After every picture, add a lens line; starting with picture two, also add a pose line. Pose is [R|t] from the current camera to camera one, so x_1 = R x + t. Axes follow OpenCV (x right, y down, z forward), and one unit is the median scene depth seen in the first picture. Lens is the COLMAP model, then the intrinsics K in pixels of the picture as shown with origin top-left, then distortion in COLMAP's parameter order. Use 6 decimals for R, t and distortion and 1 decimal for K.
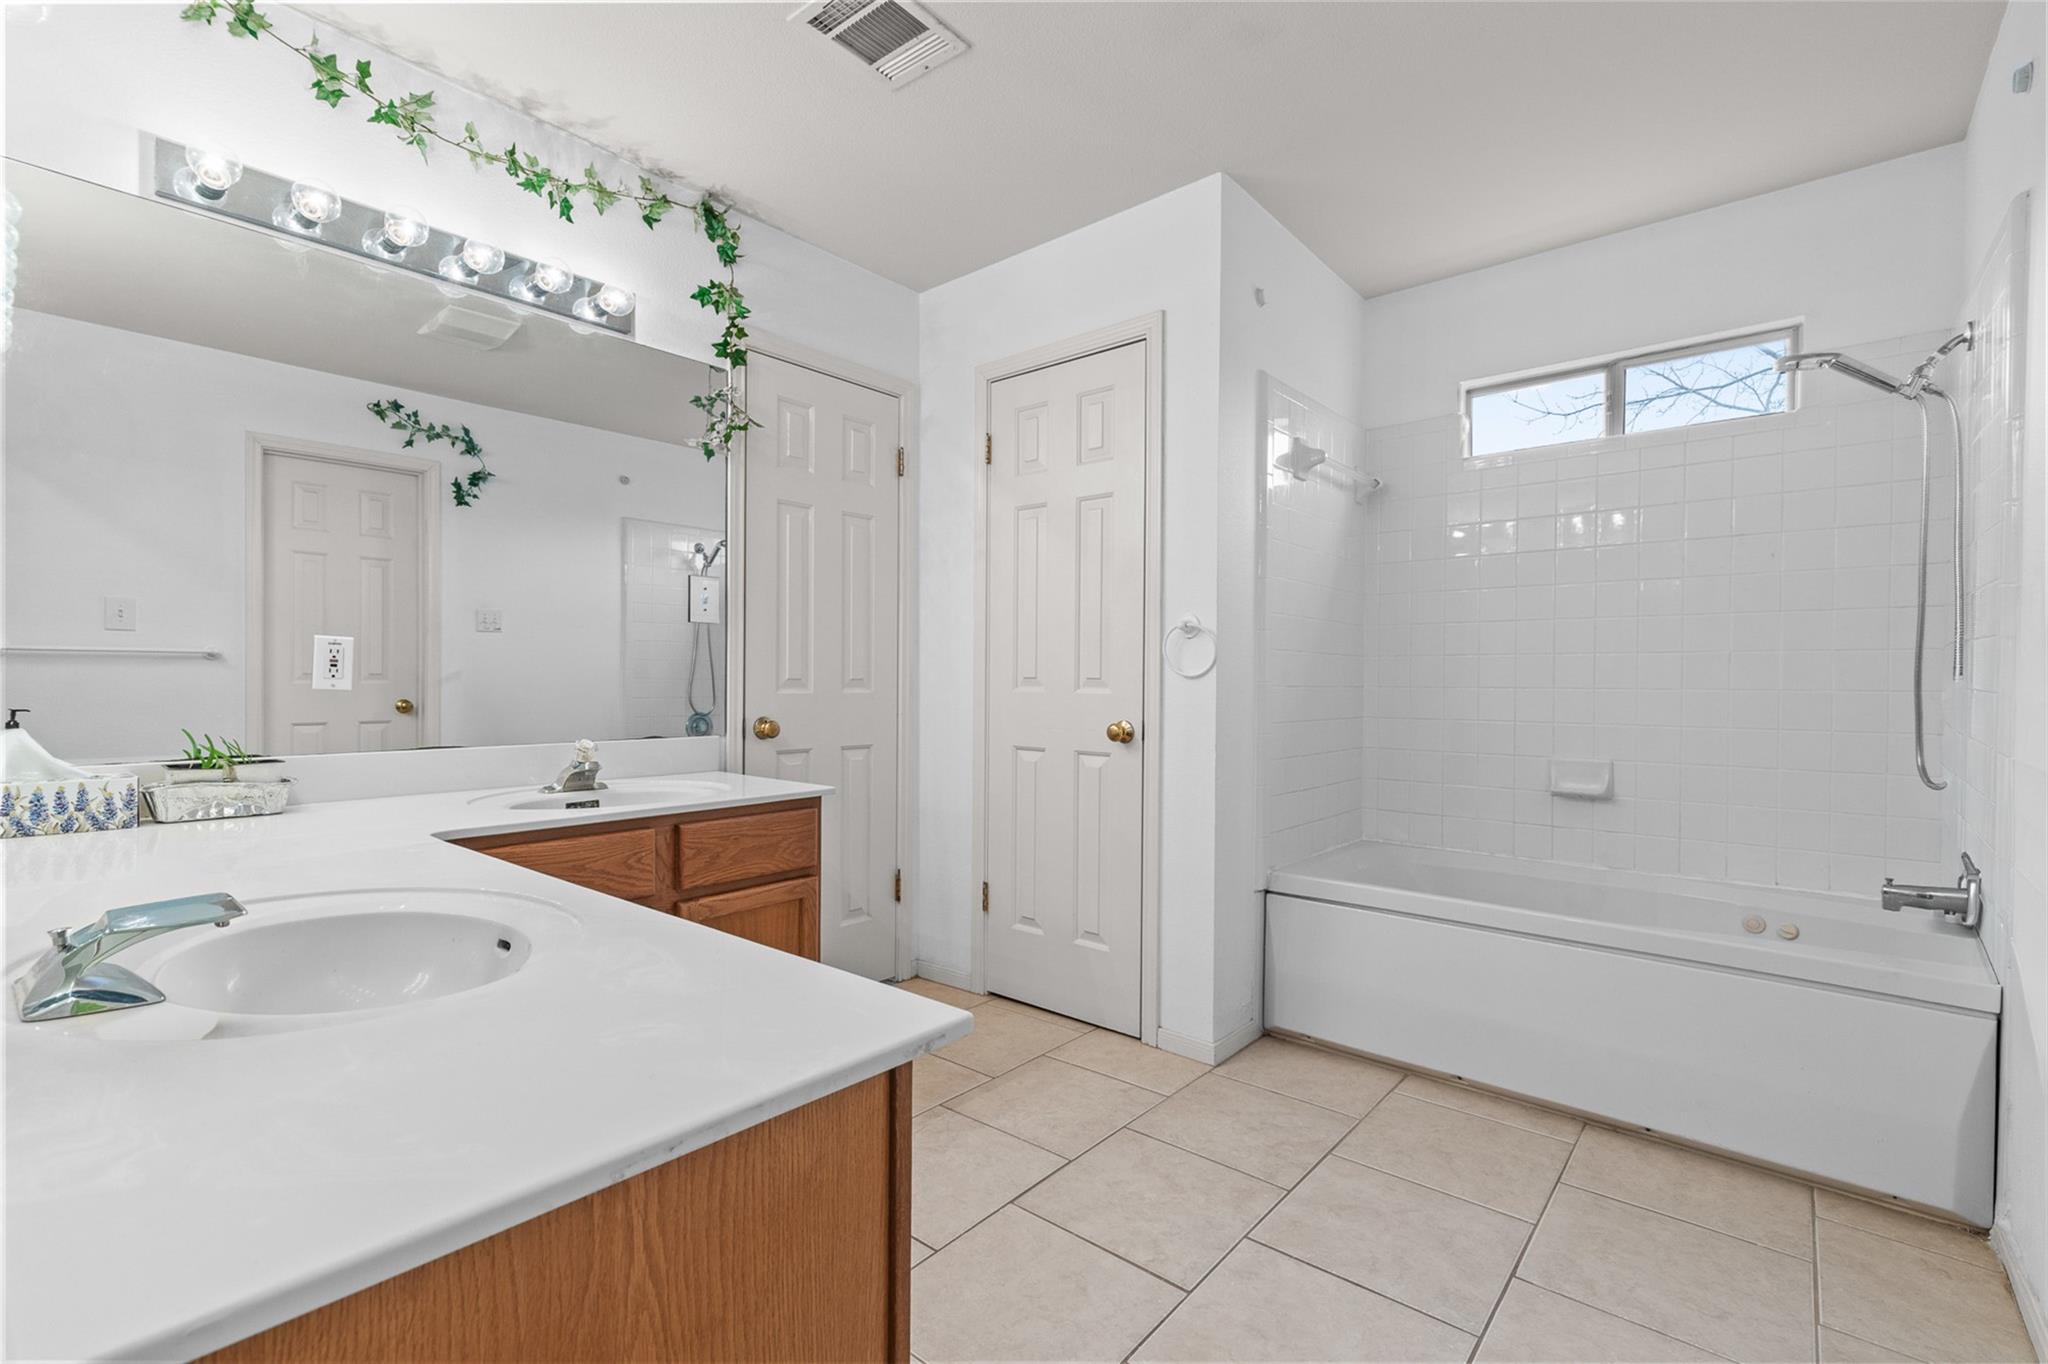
lens RADIAL K [[913.4, 0, 1021.9], [0, 913.4, 686.1], [0, 0, 1]] dist [0.003605, 0.000659]
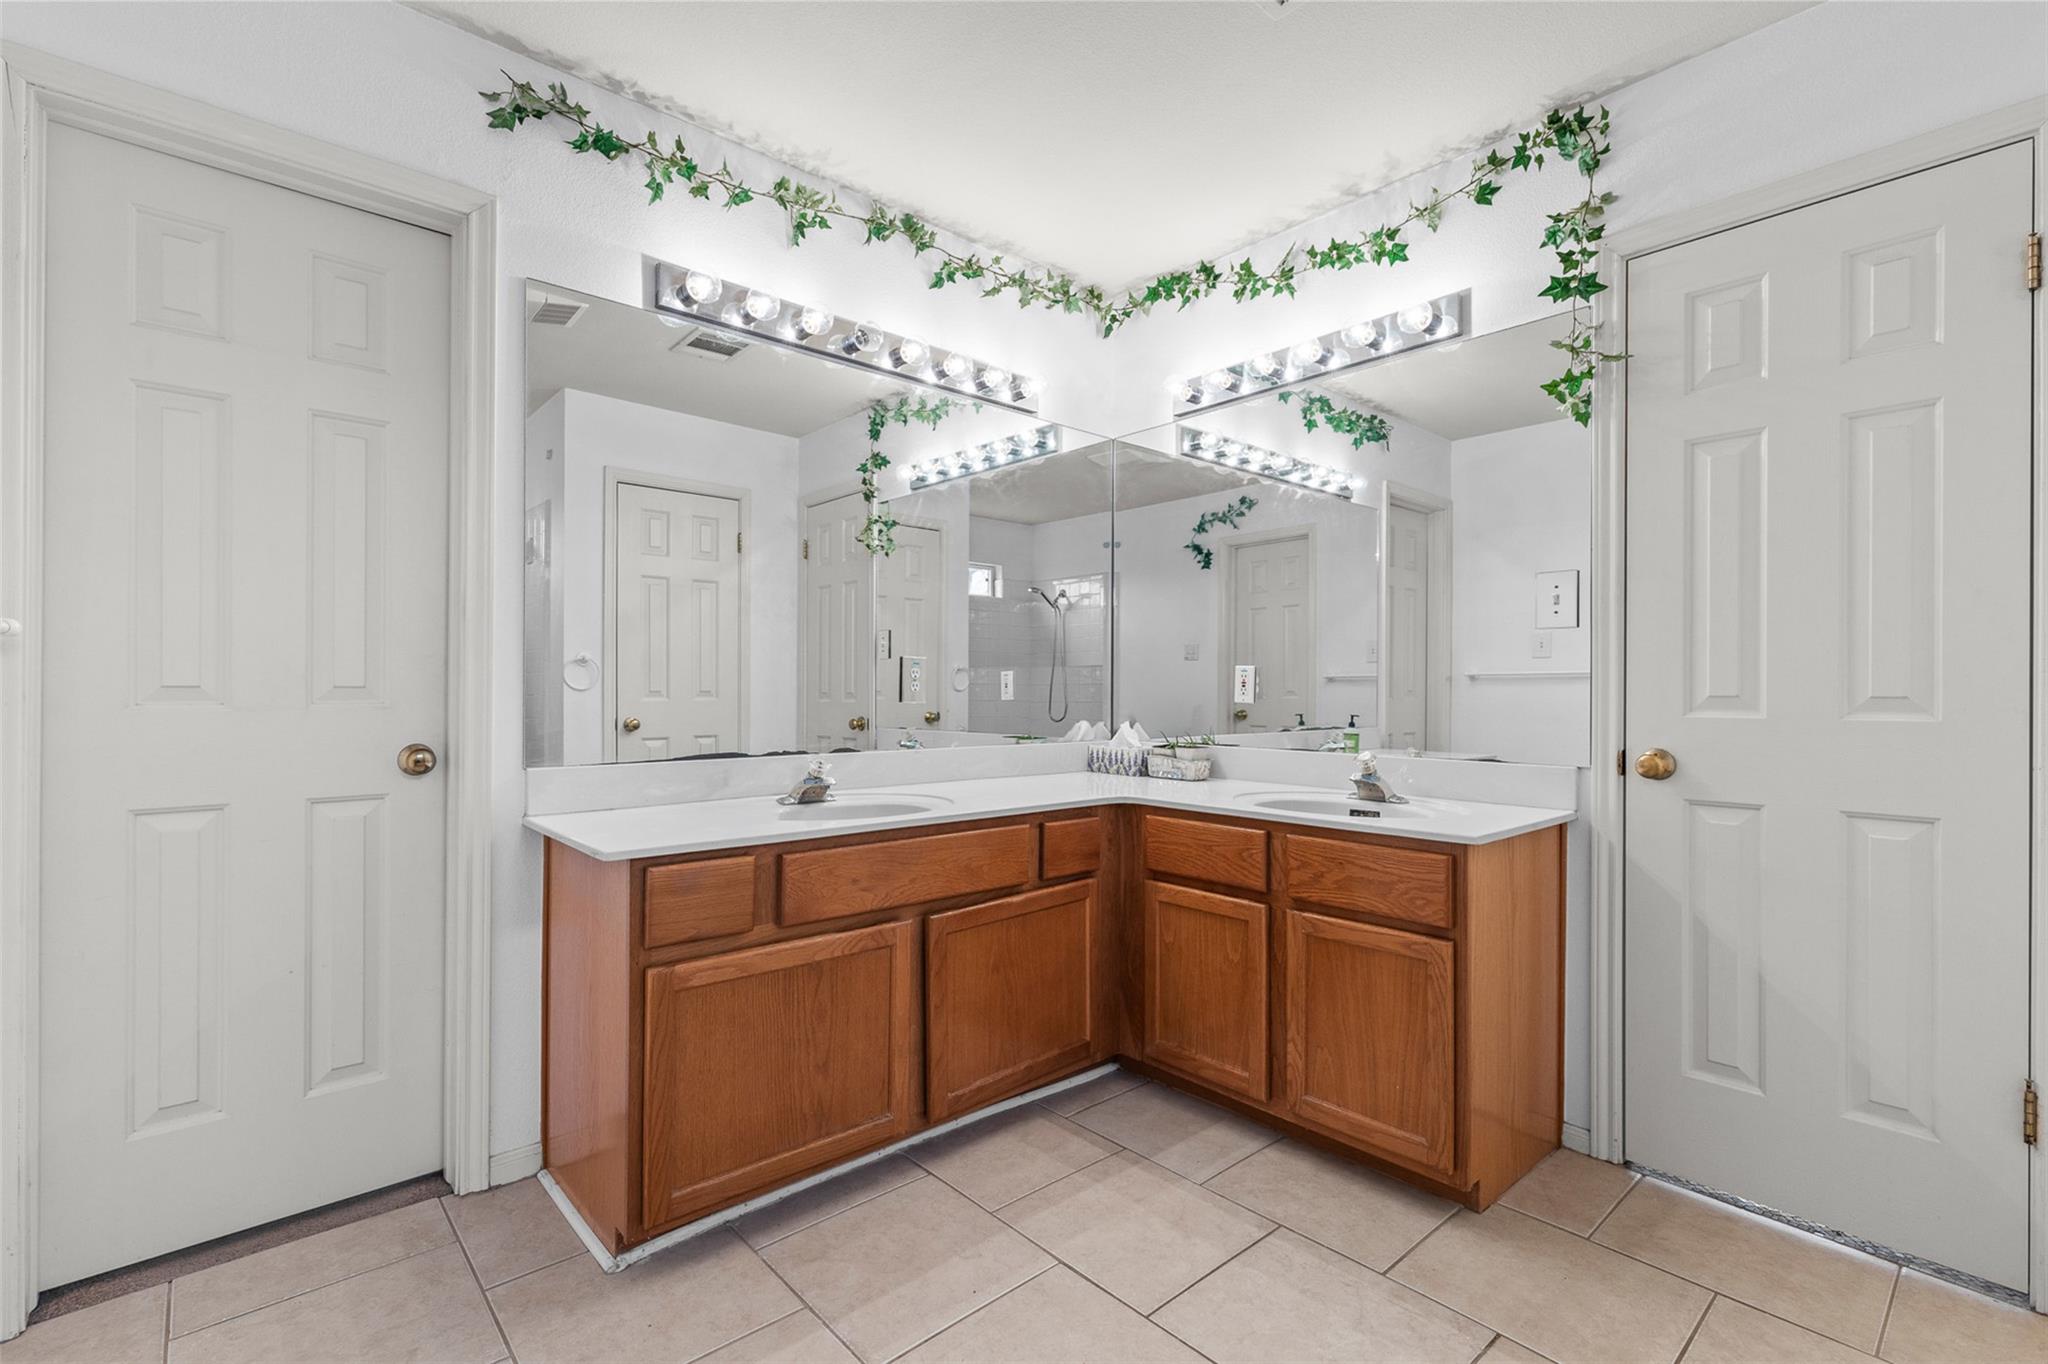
lens RADIAL K [[913.4, 0, 1021.9], [0, 913.4, 686.1], [0, 0, 1]] dist [0.003605, 0.000659]
pose [[-0.147967, -0.009941, -0.988942, 0.544688], [-0.010547, 0.999908, -0.008473, -0.004636], [0.988936, 0.009177, -0.148059, 0.650540]]
